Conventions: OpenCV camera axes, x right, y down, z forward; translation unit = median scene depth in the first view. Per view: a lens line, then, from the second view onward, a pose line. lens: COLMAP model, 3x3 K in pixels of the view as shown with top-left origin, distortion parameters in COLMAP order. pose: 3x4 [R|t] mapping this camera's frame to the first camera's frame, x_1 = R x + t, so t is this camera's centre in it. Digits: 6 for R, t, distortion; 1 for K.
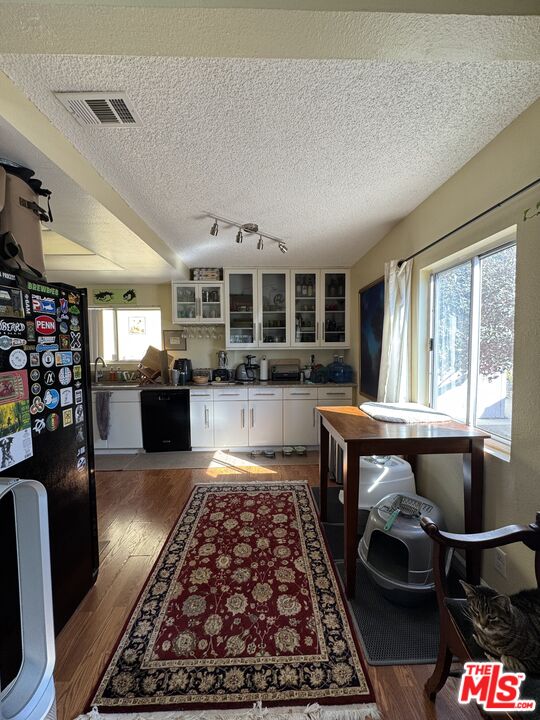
lens RADIAL K [[289.2, 0, 269.0], [0, 289.2, 360.3], [0, 0, 1]] dist [-0.008154, -0.000162]
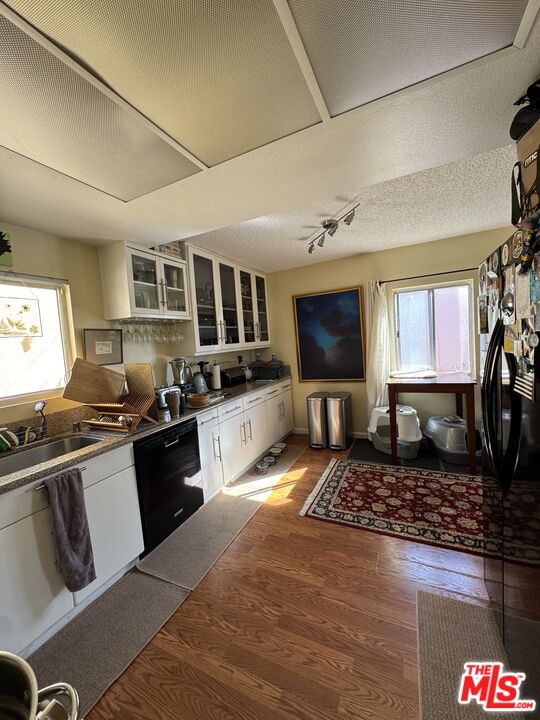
lens RADIAL K [[289.2, 0, 269.0], [0, 289.2, 361.7], [0, 0, 1]] dist [-0.008154, -0.000162]
pose [[0.455727, -0.089219, 0.885637, -1.104978], [0.117065, 0.992329, 0.039728, -0.043184], [-0.882388, 0.085572, 0.462676, 0.765128]]
